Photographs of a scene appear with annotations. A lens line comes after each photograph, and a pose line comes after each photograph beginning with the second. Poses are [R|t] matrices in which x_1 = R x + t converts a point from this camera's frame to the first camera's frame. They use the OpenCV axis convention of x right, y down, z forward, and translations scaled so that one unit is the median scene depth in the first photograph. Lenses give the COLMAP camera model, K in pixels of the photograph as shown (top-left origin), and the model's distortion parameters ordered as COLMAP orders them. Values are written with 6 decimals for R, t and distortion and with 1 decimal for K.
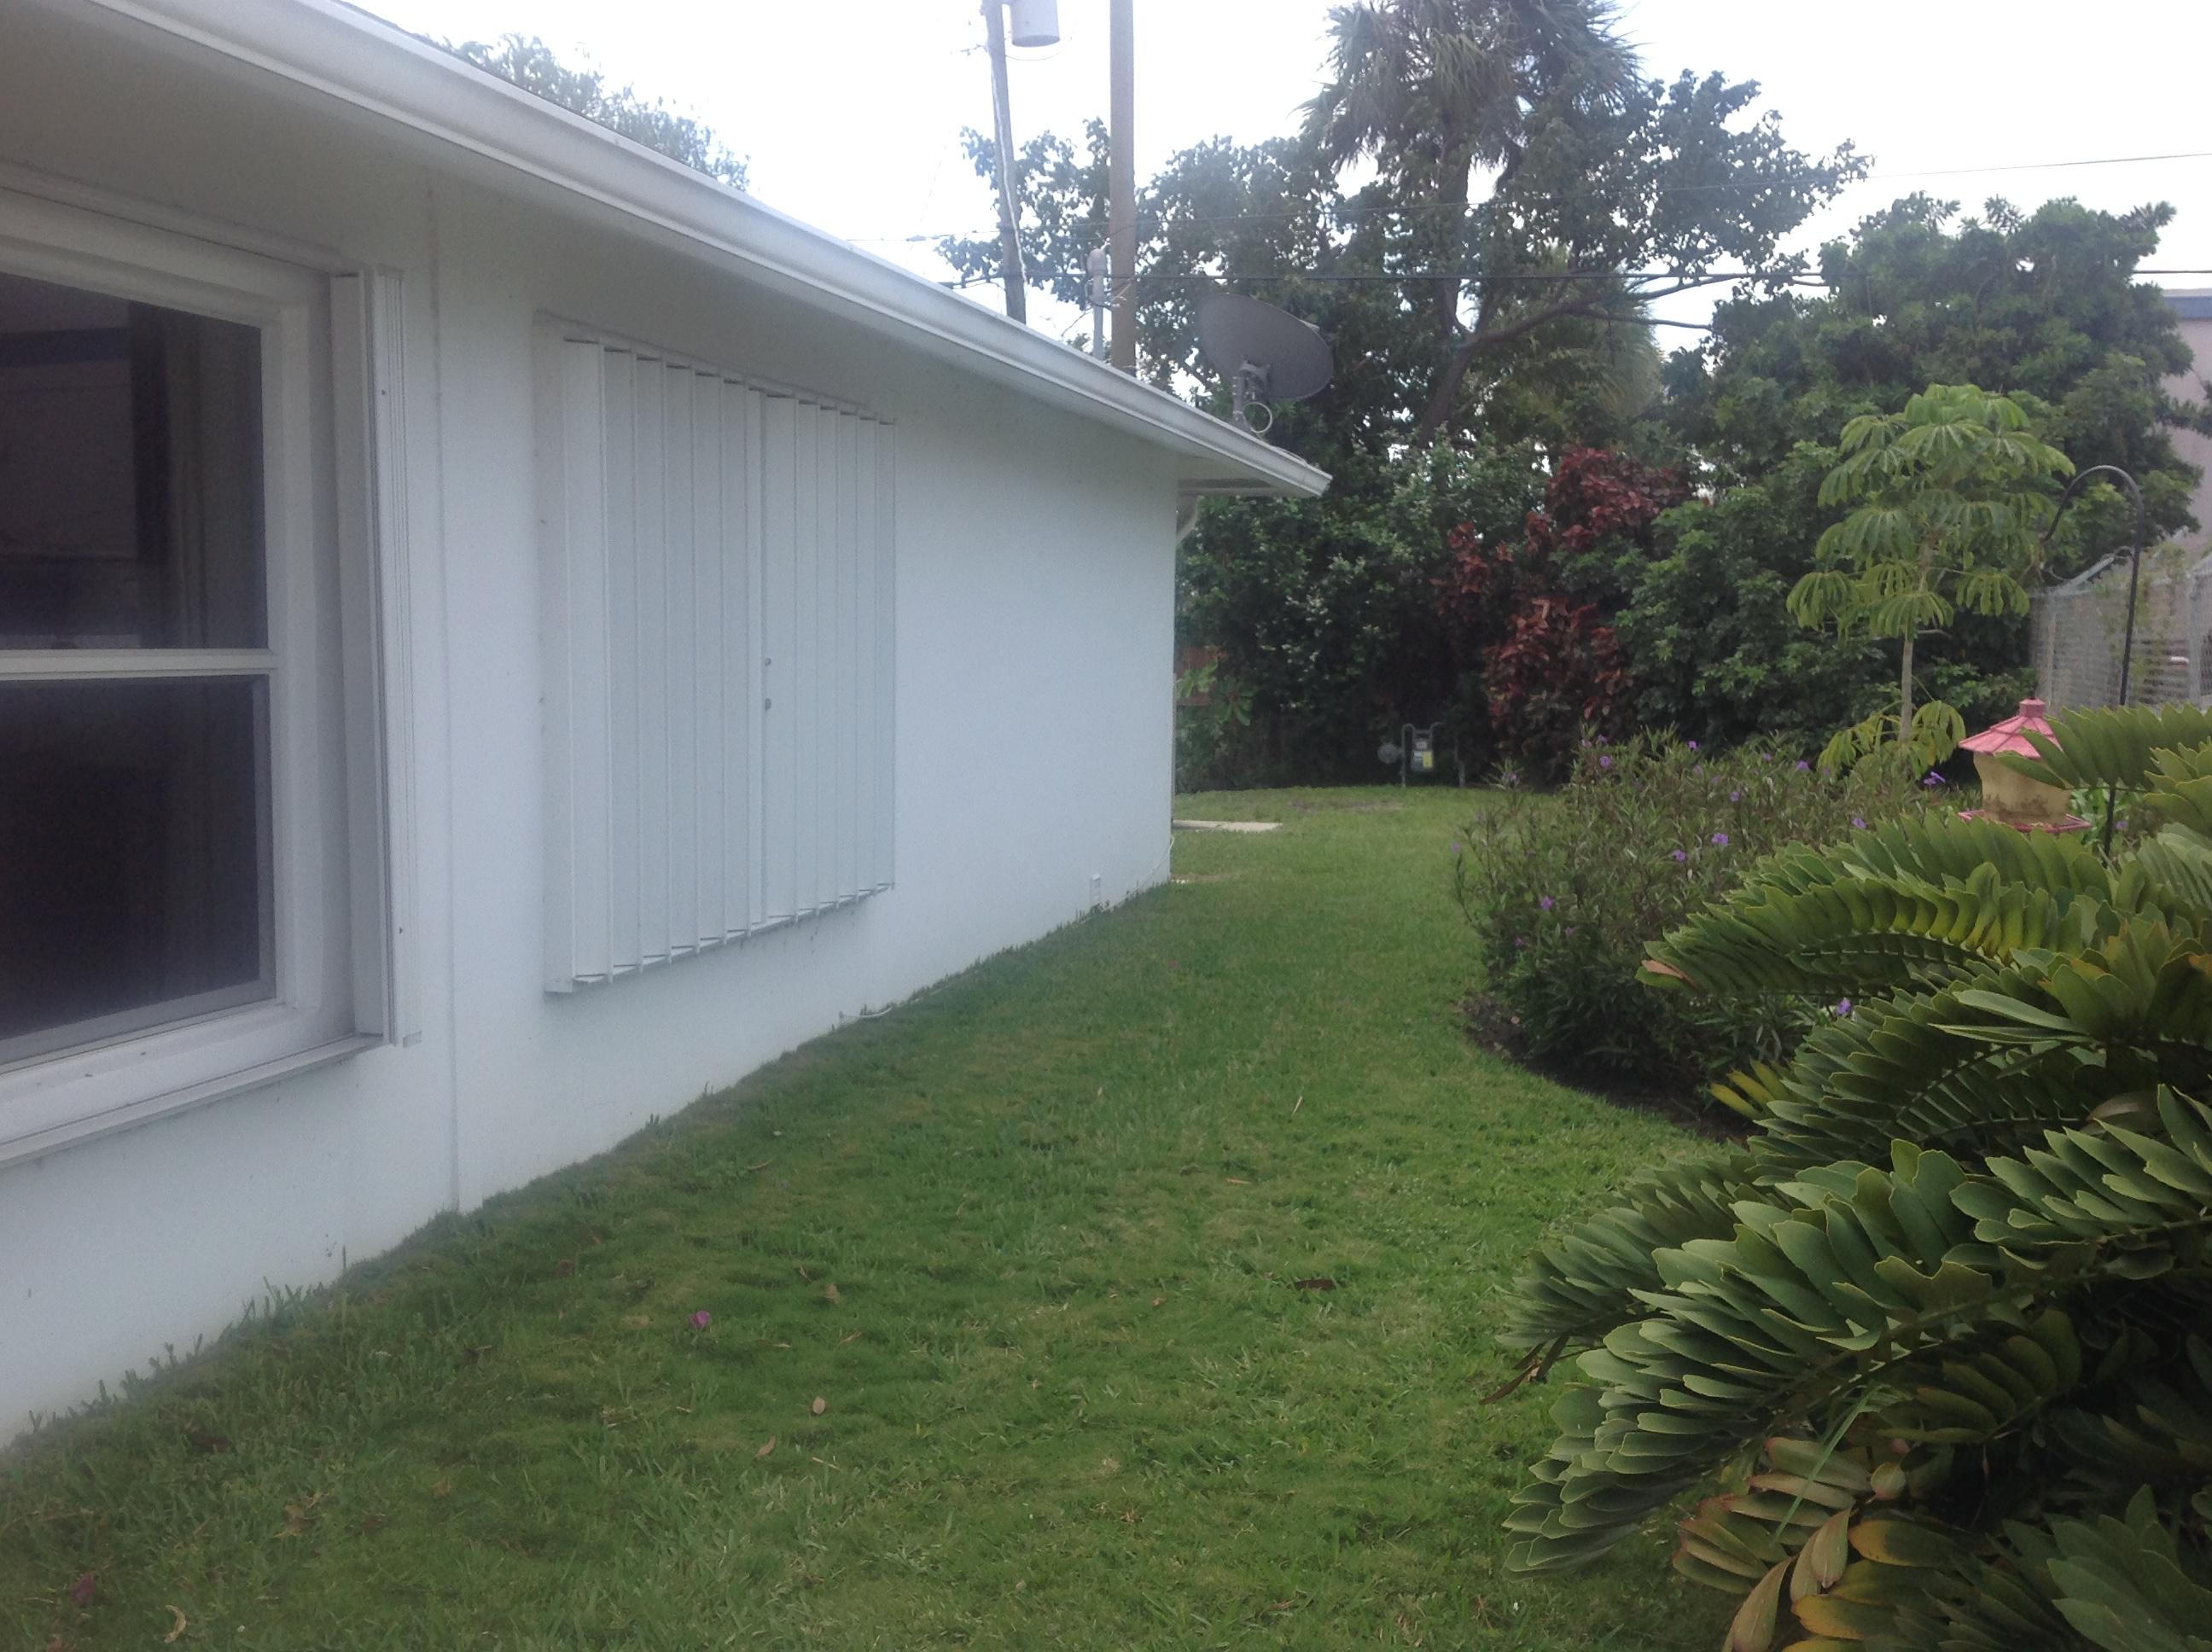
lens RADIAL K [[2209.0, 0, 1106.0], [0, 2209.0, 826.0], [0, 0, 1]] dist [0.240112, -0.383264]
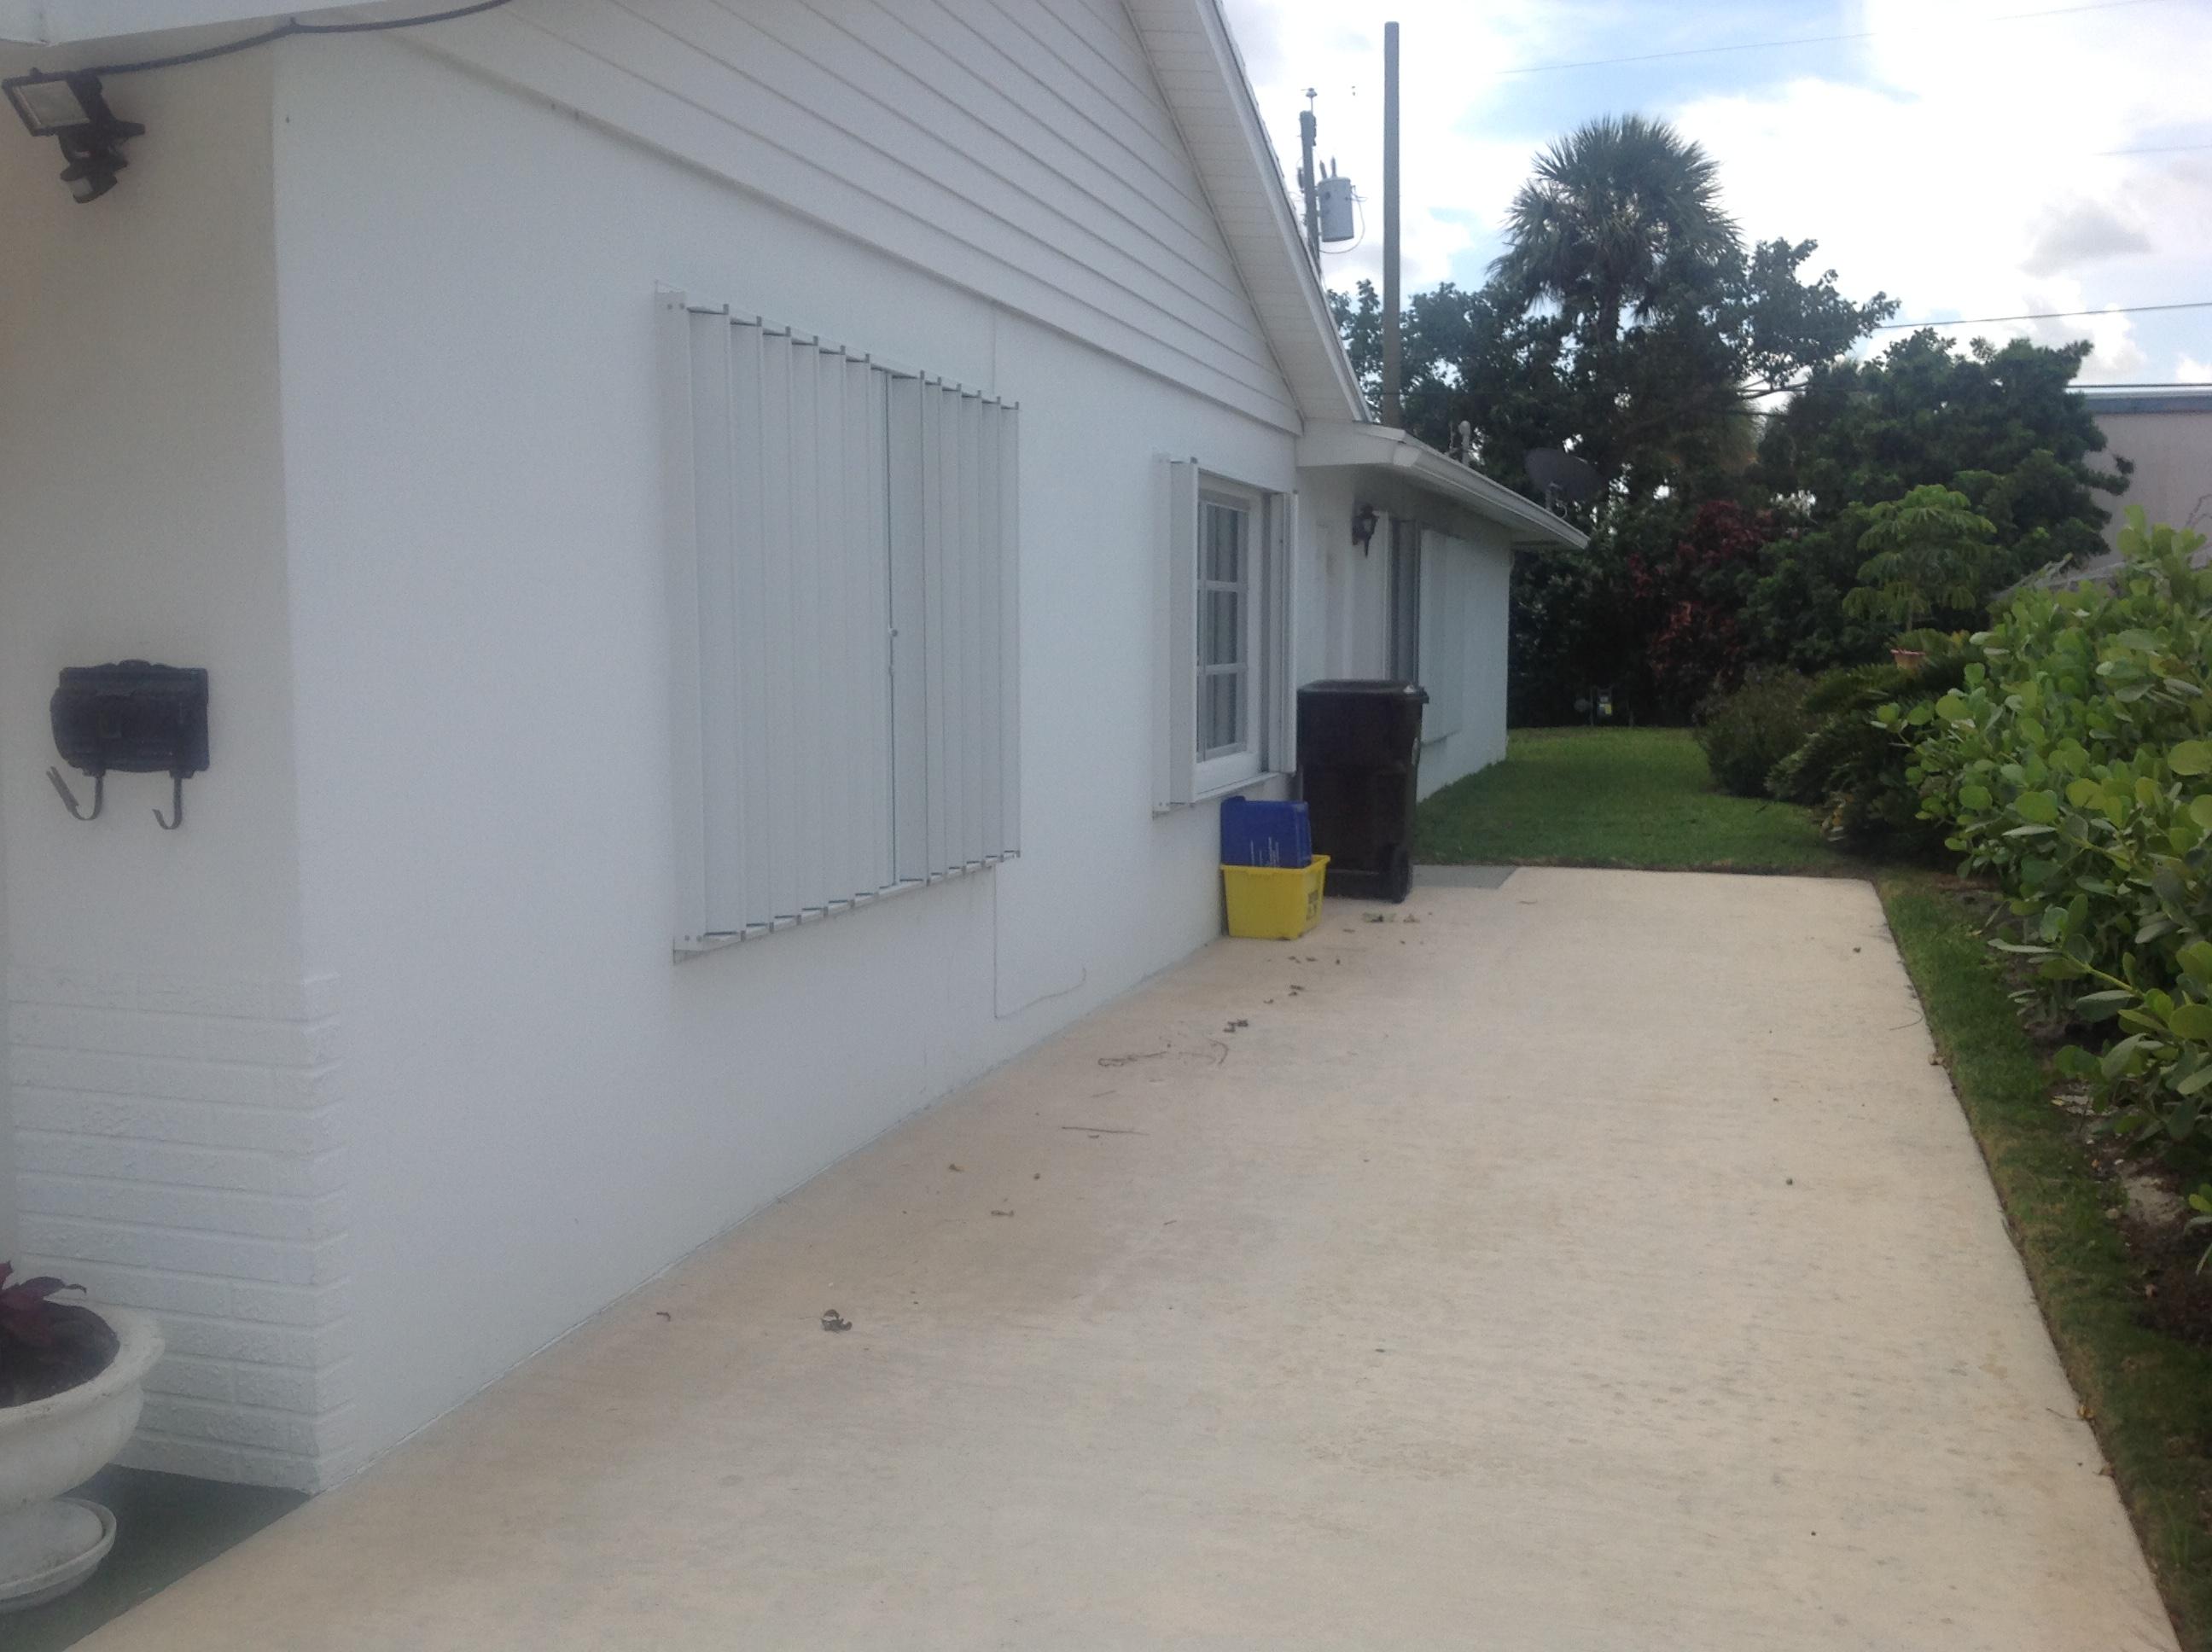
lens RADIAL K [[2243.9, 0, 1106.0], [0, 2243.9, 826.0], [0, 0, 1]] dist [0.076727, 0.003727]
pose [[0.999474, -0.011637, -0.030268, -0.161351], [0.011583, 0.999931, -0.001965, 0.052023], [0.030288, 0.001613, 0.999540, -0.572119]]
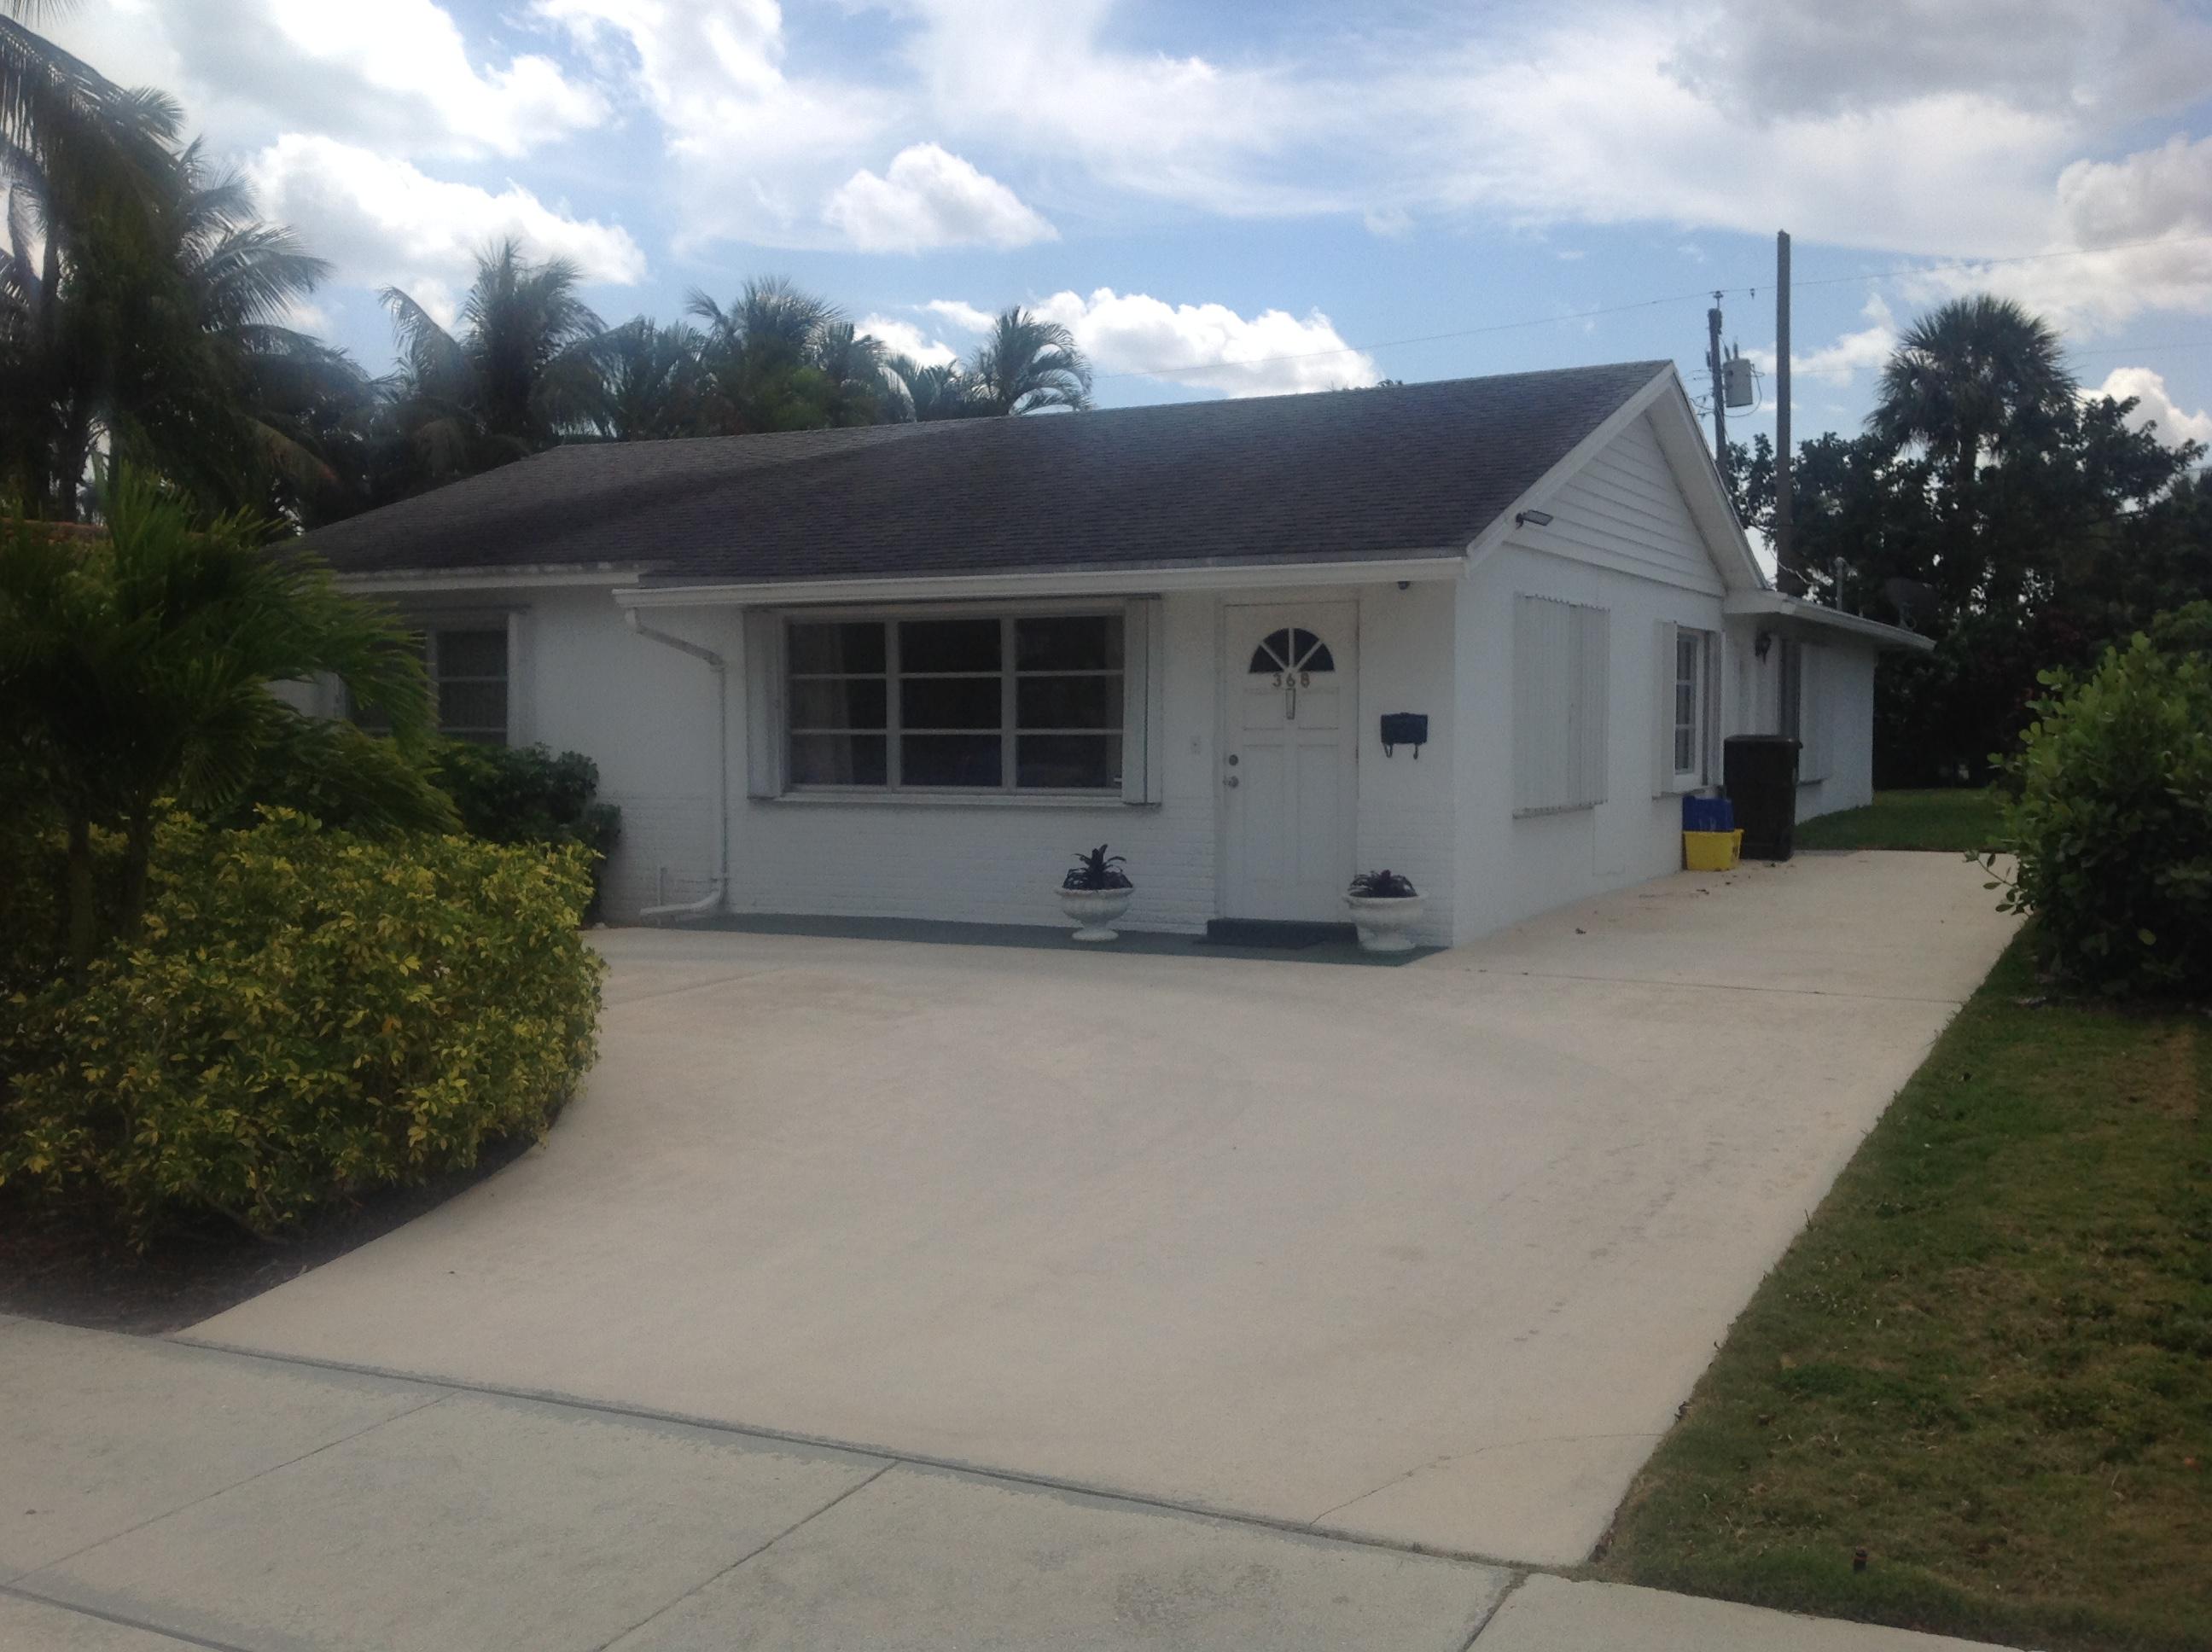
lens RADIAL K [[2188.0, 0, 1106.0], [0, 2188.0, 826.0], [0, 0, 1]] dist [0.238544, -0.651150]
pose [[0.980051, -0.008353, -0.198568, -0.205779], [0.000105, 0.999138, -0.041513, 0.098809], [0.198744, 0.040664, 0.979207, -1.053916]]
